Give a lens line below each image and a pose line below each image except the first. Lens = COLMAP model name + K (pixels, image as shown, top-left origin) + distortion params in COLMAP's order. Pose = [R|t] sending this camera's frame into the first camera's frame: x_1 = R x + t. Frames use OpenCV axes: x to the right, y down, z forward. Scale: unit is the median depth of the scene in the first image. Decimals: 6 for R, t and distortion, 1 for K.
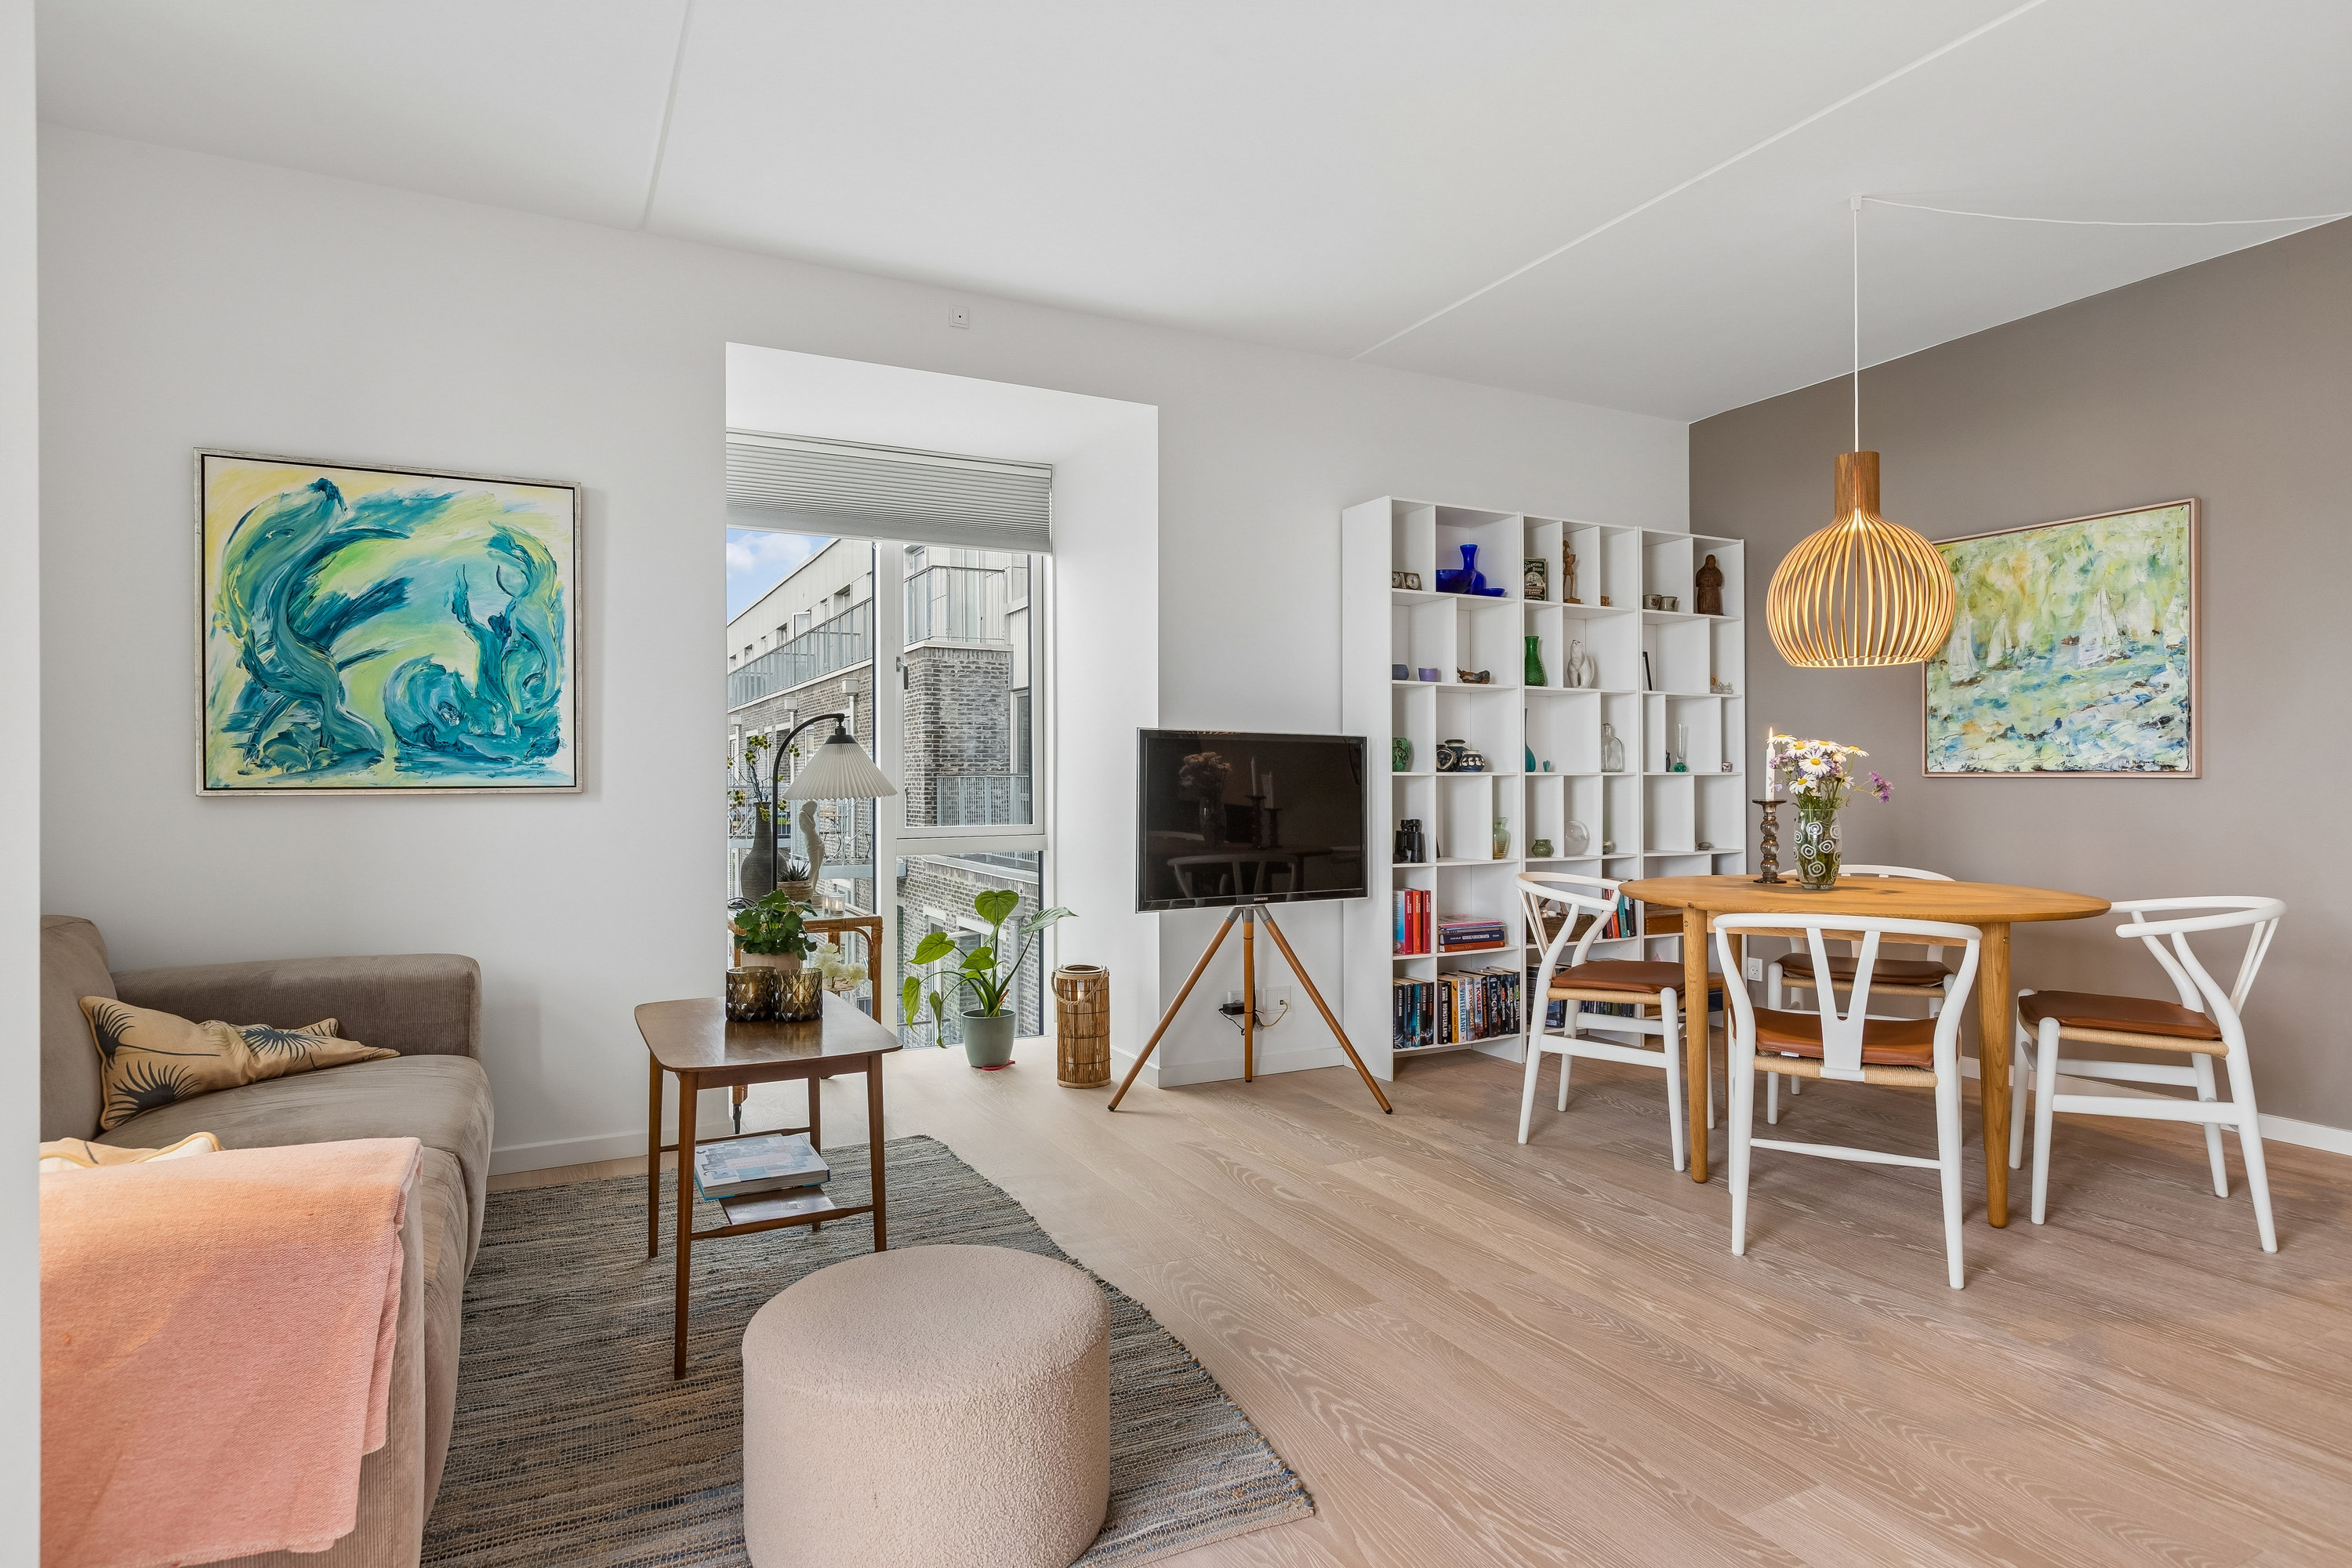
lens RADIAL K [[1263.1, 0, 1178.8], [0, 1263.1, 771.6], [0, 0, 1]] dist [0.004559, 0.000094]
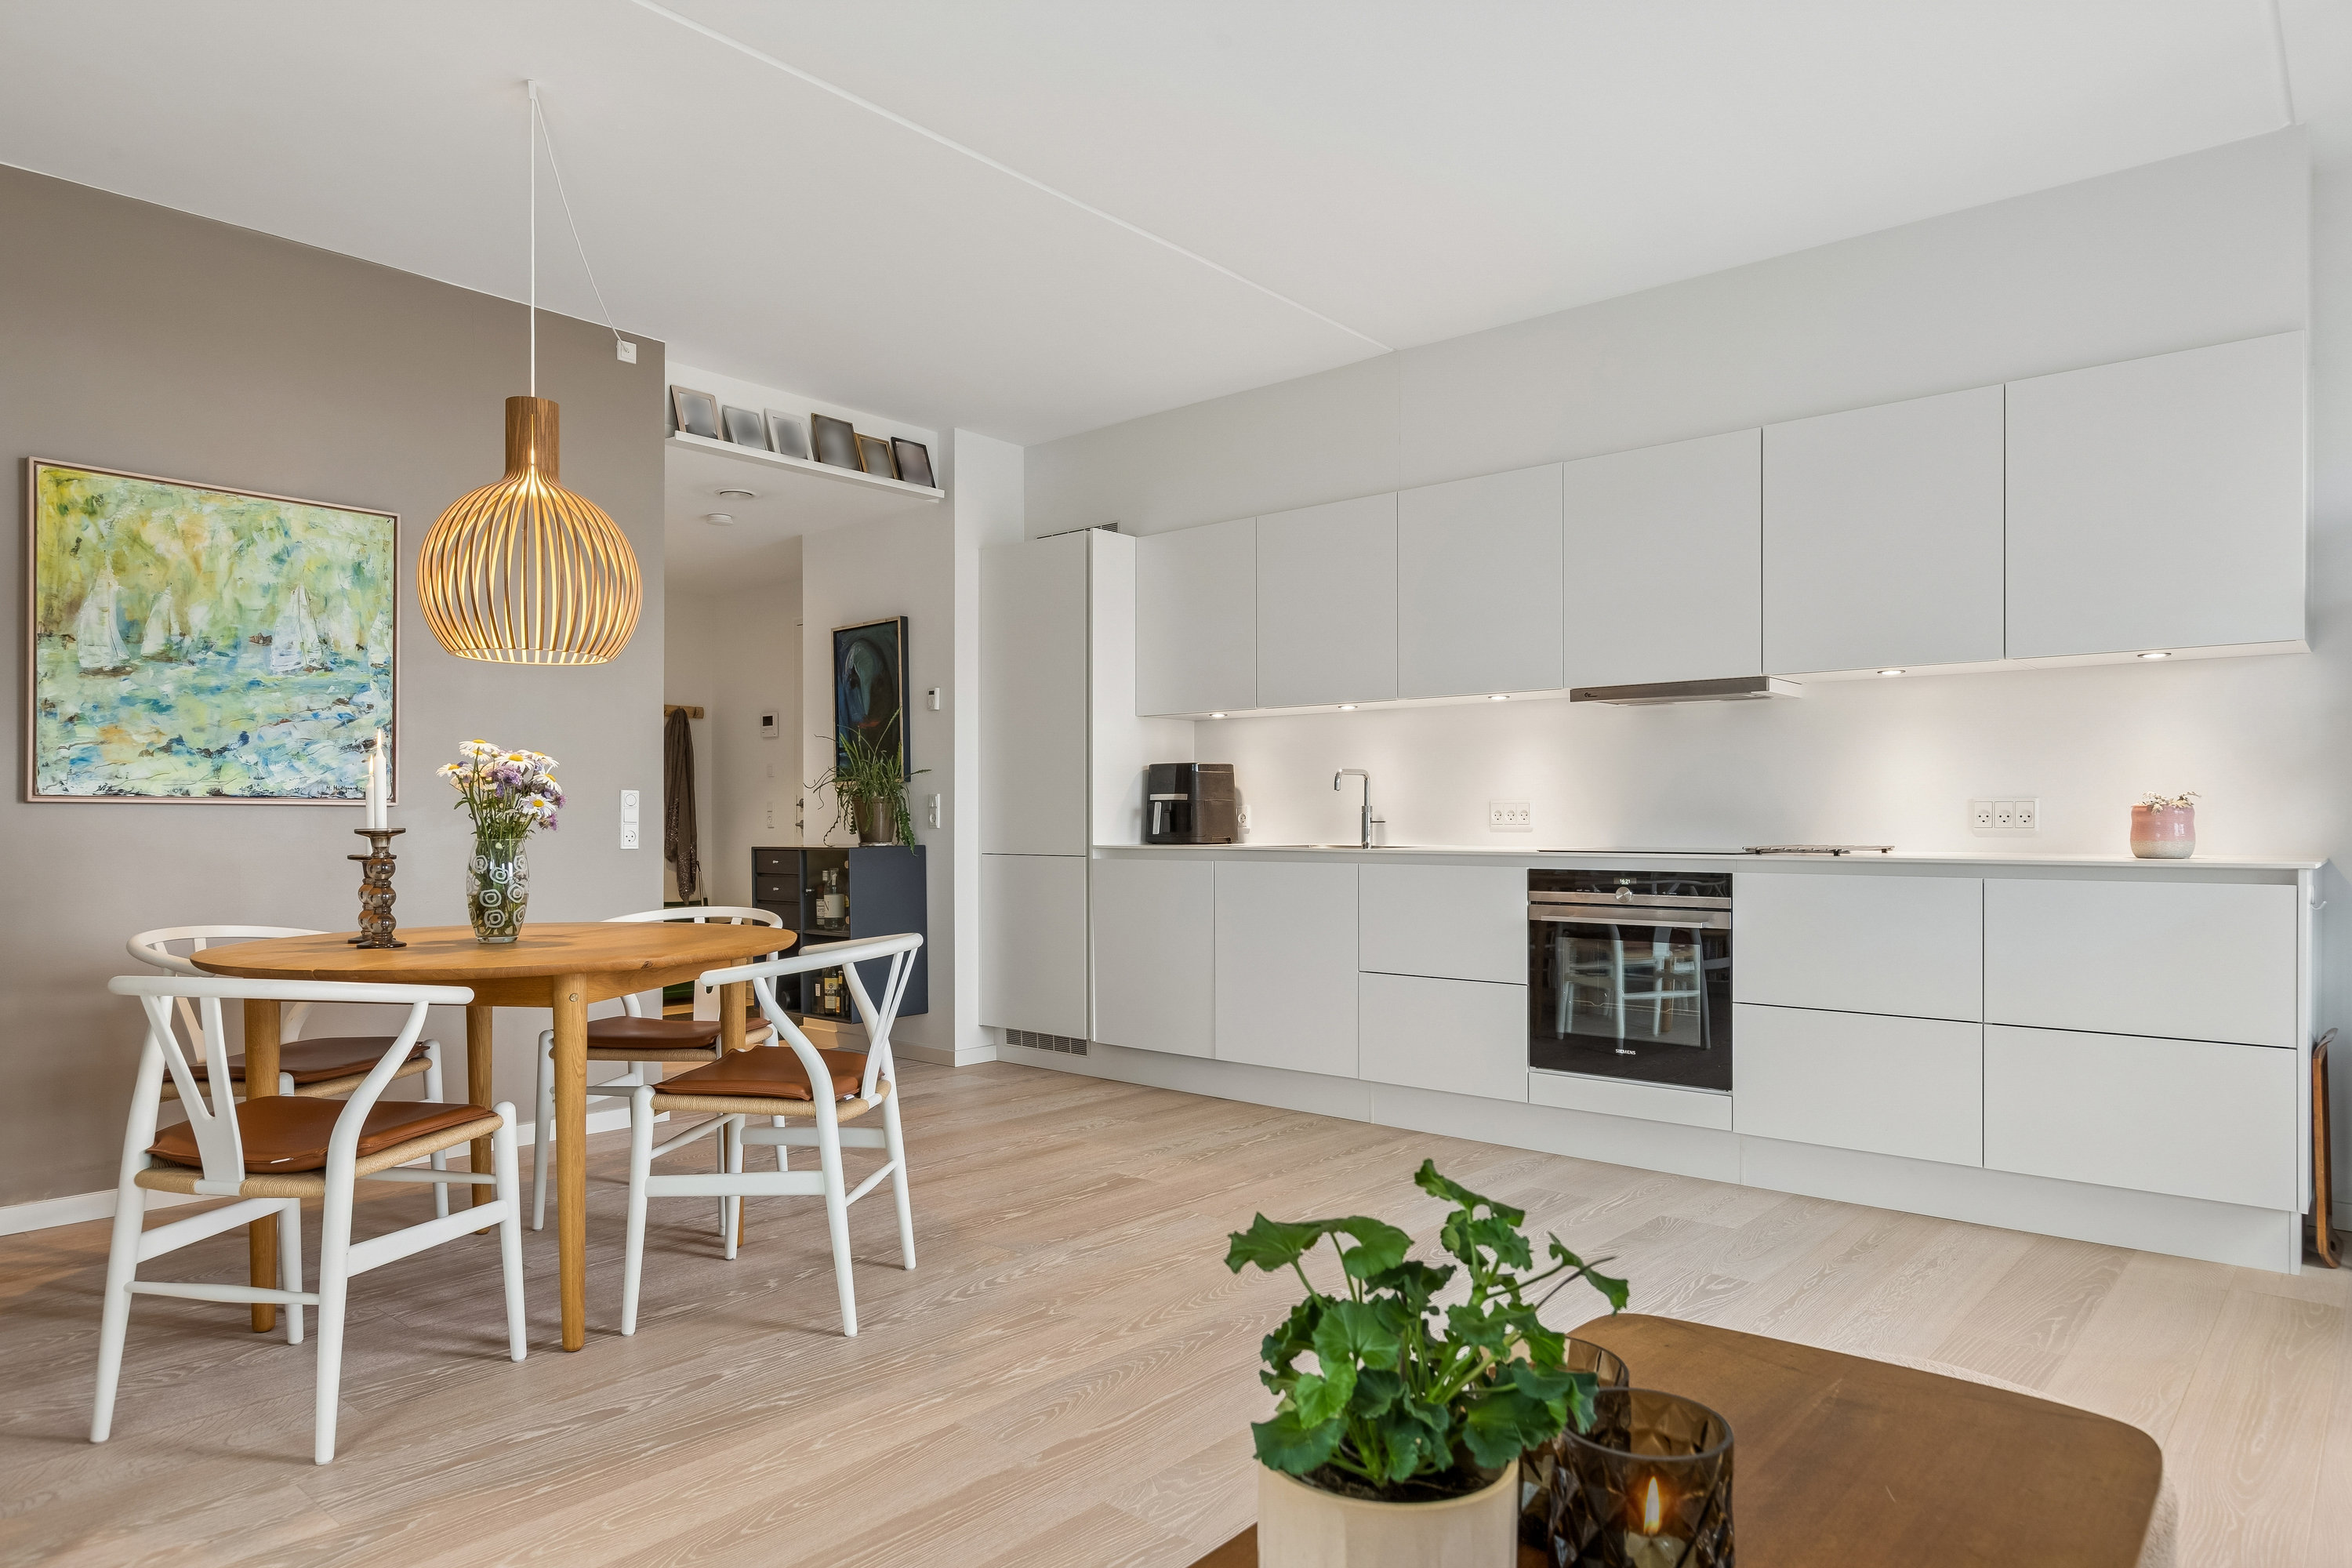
lens RADIAL K [[1427.9, 0, 1173.5], [0, 1427.9, 824.4], [0, 0, 1]] dist [0.002590, -0.000078]
pose [[-0.370845, 0.000989, 0.928694, -0.416349], [-0.002330, 0.999995, -0.001995, 0.019547], [-0.928692, -0.002903, -0.370841, 0.852046]]
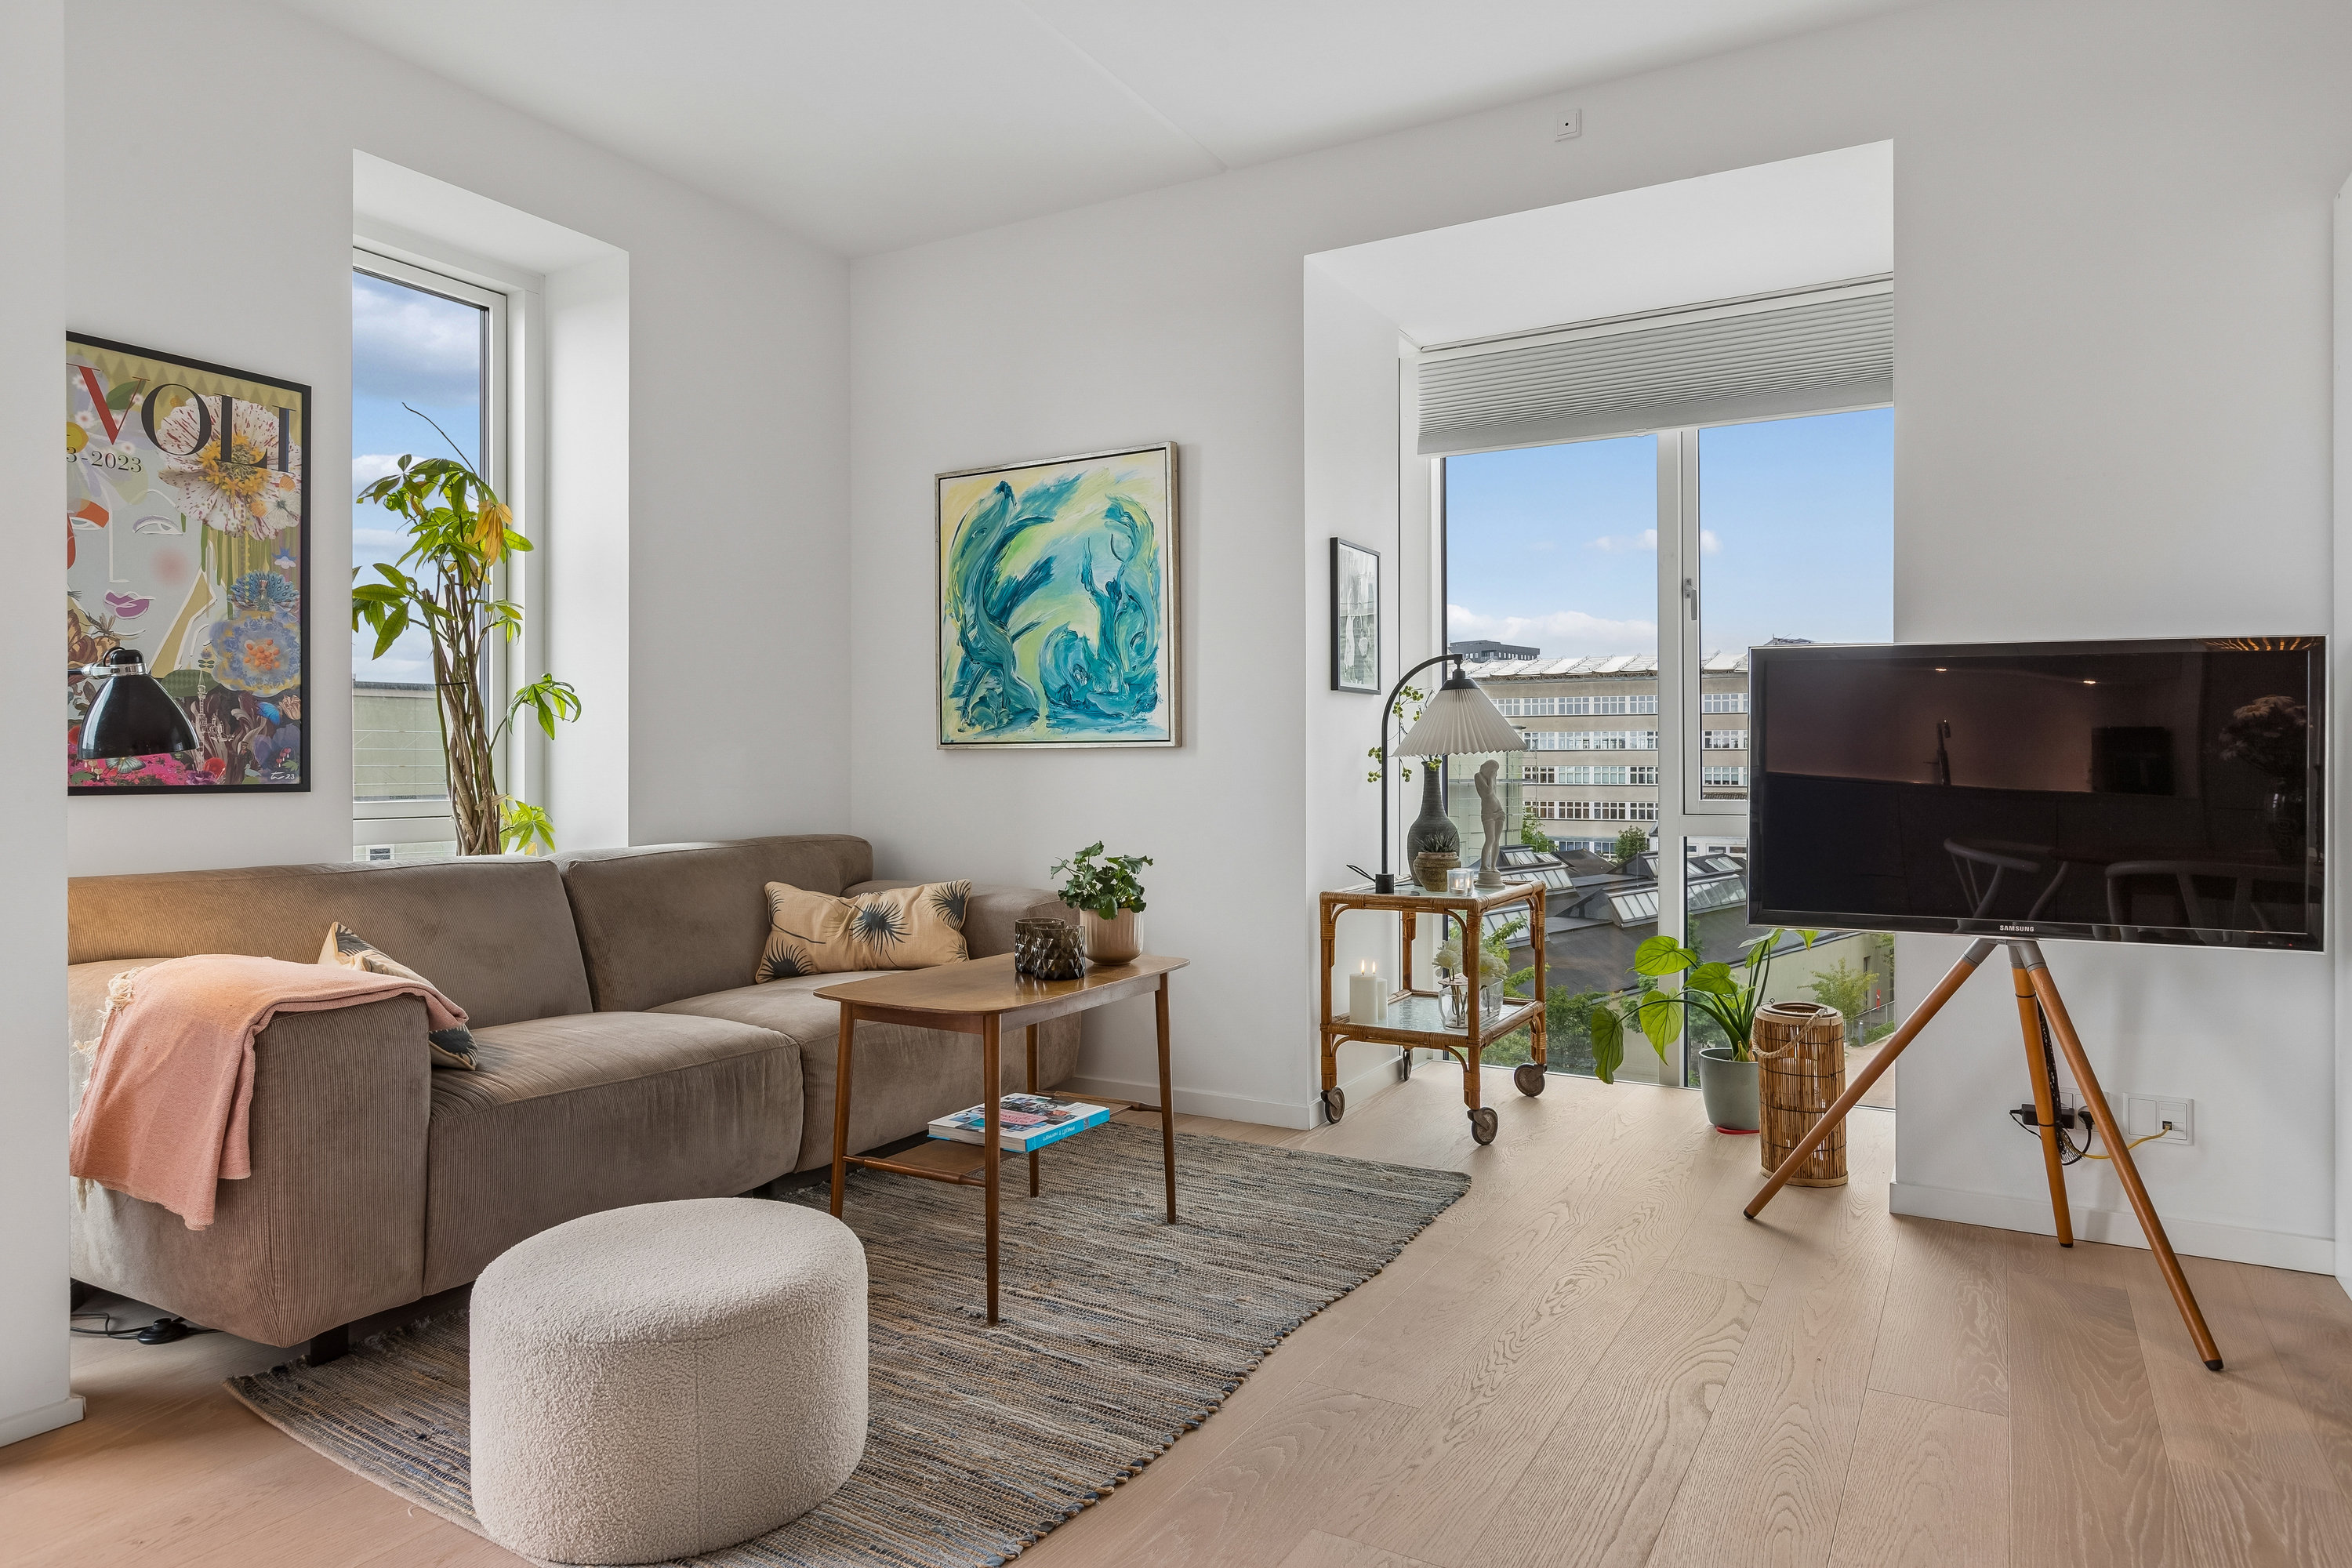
lens RADIAL K [[1406.6, 0, 1179.9], [0, 1406.6, 761.4], [0, 0, 1]] dist [0.001092, -0.002554]
pose [[0.540063, -0.000653, -0.841624, 0.436070], [0.003305, 0.999994, 0.001345, 0.024514], [0.841618, -0.003508, 0.540062, 0.359670]]
